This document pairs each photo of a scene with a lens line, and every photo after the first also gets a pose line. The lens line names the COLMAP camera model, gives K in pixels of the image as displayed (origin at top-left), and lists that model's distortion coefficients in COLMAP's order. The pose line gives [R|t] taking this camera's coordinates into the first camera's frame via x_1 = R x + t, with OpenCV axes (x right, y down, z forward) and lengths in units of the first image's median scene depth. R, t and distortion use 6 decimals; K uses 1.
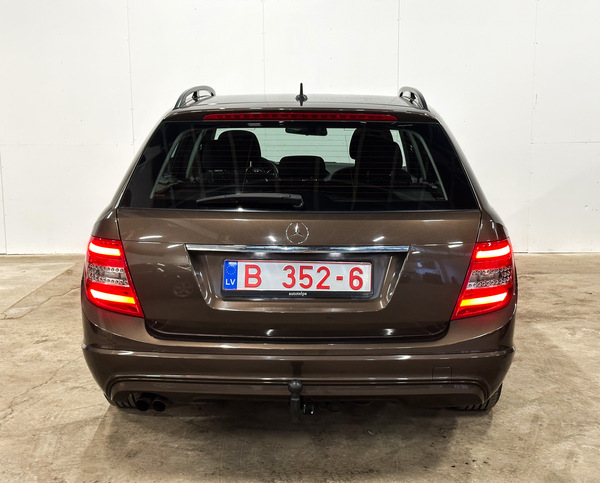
lens RADIAL K [[966.0, 0, 300.0], [0, 966.0, 241.5], [0, 0, 1]] dist [0.204063, -0.230618]
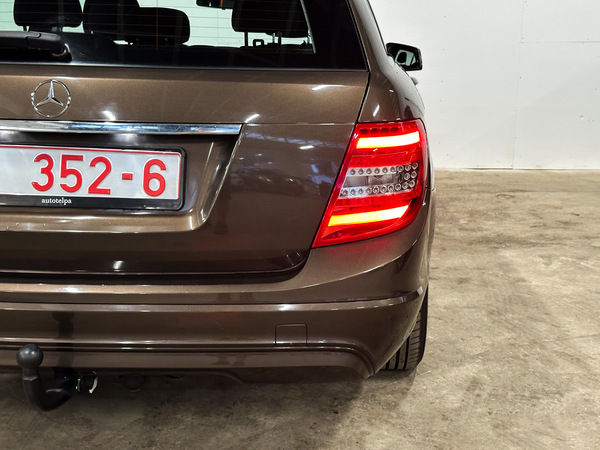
lens RADIAL K [[868.8, 0, 300.0], [0, 868.8, 225.0], [0, 0, 1]] dist [0.237906, -0.602007]
pose [[0.999068, 0.017891, -0.039274, 0.169979], [-0.015297, 0.997743, 0.065383, 0.030443], [0.040355, -0.064721, 0.997087, 0.451134]]
